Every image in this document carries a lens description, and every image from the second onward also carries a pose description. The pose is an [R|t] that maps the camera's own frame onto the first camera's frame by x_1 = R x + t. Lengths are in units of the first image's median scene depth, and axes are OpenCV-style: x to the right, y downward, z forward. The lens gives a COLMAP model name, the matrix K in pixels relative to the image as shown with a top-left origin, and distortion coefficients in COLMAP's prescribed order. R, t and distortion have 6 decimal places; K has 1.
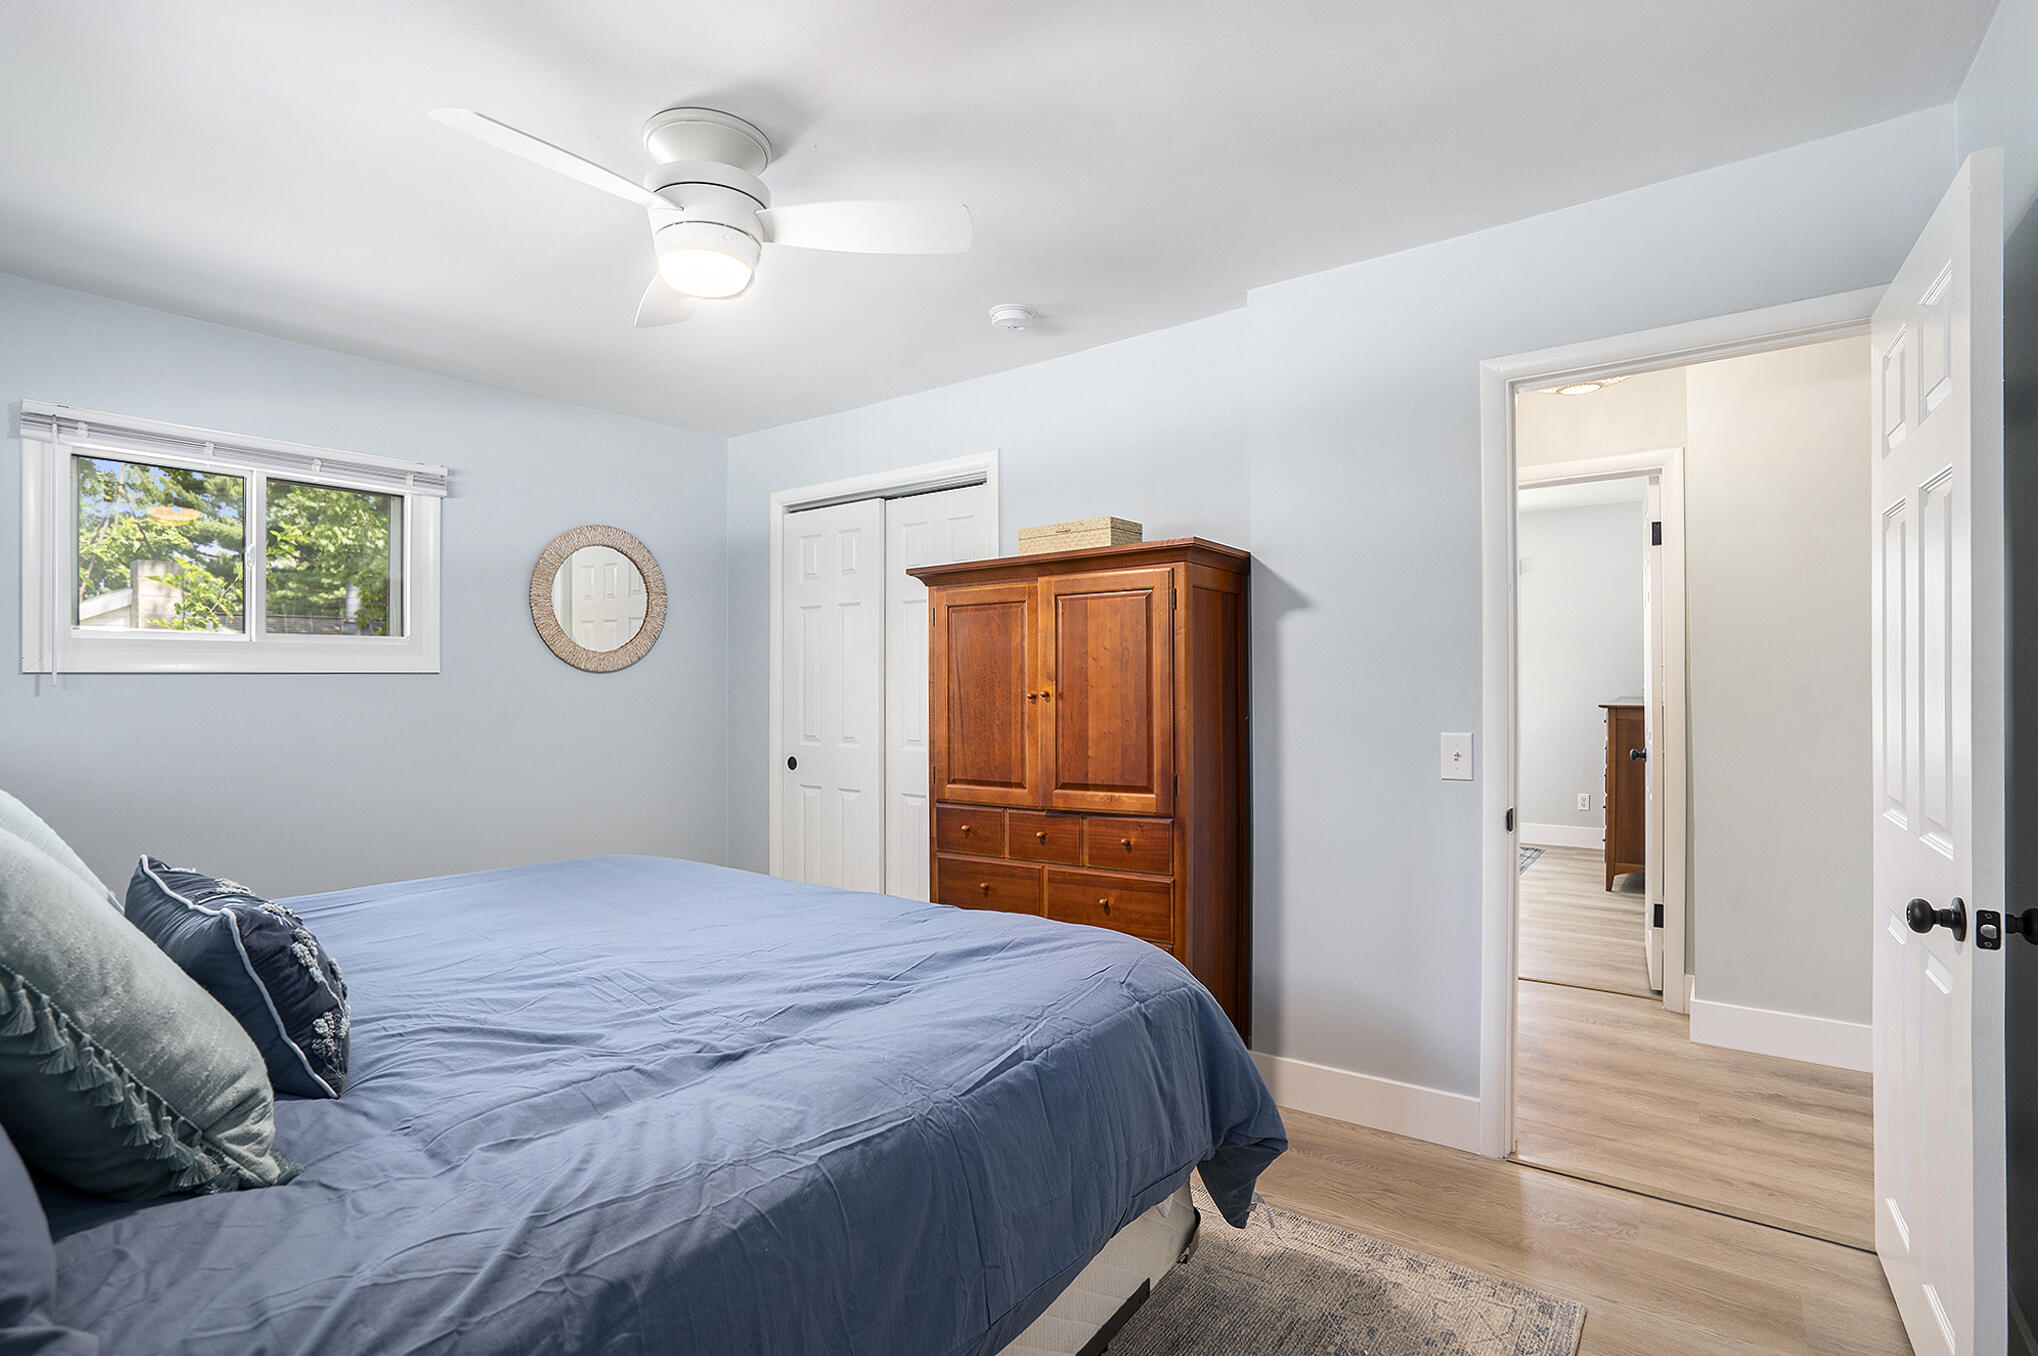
lens RADIAL K [[944.7, 0, 1016.5], [0, 944.7, 688.2], [0, 0, 1]] dist [-0.002357, 0.000402]
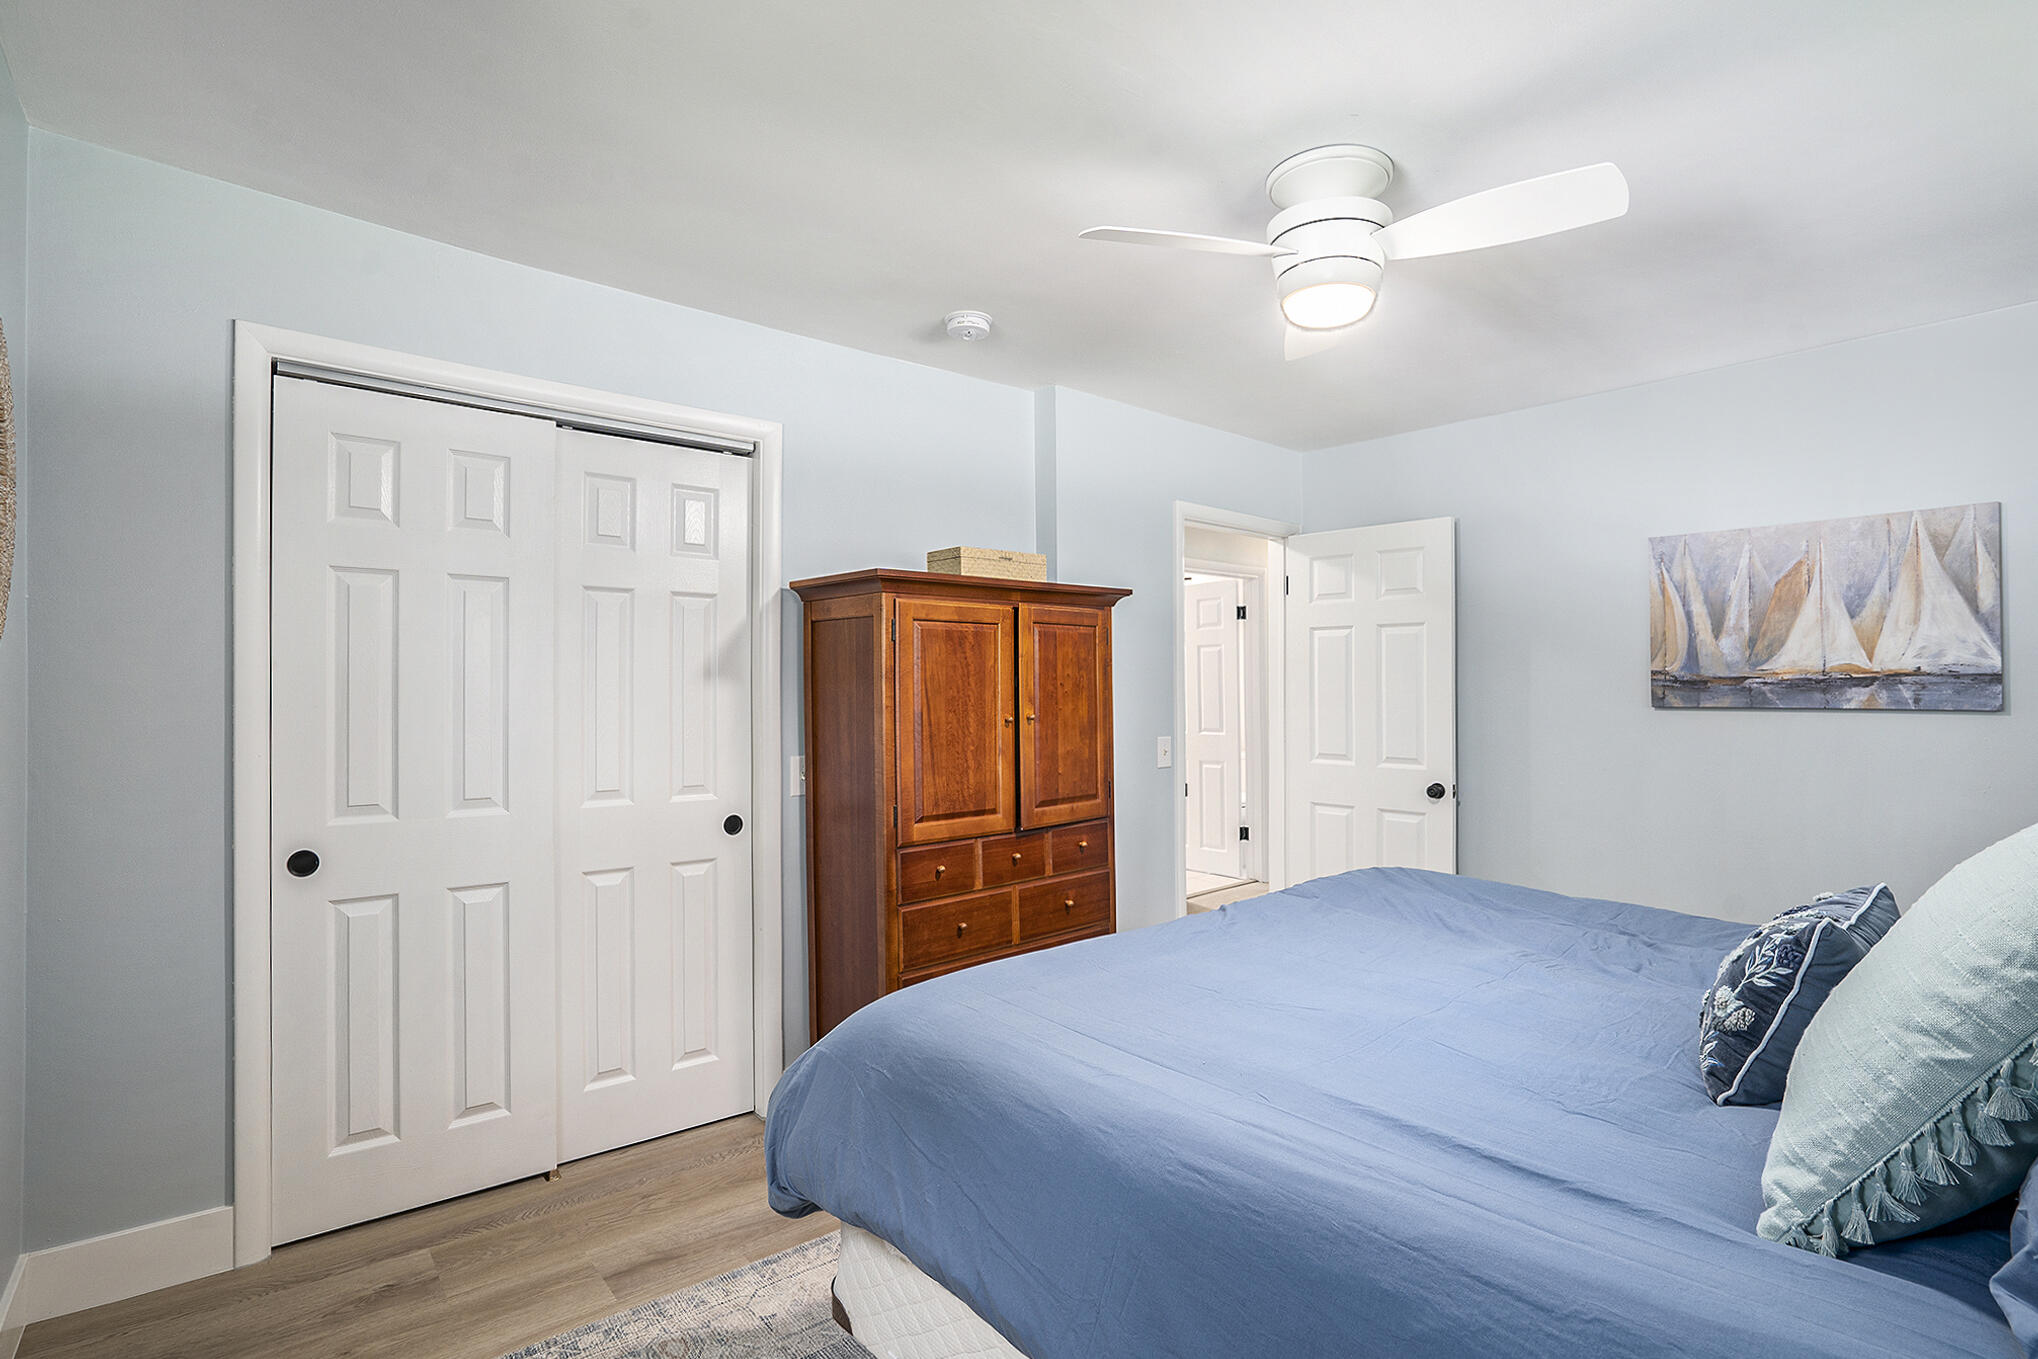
lens RADIAL K [[944.7, 0, 1014.2], [0, 944.7, 672.1], [0, 0, 1]] dist [-0.002357, 0.000402]
pose [[0.267128, 0.028367, 0.963244, -0.913521], [0.005738, 0.999502, -0.031026, -0.010000], [-0.963644, 0.013815, 0.266832, 0.700271]]
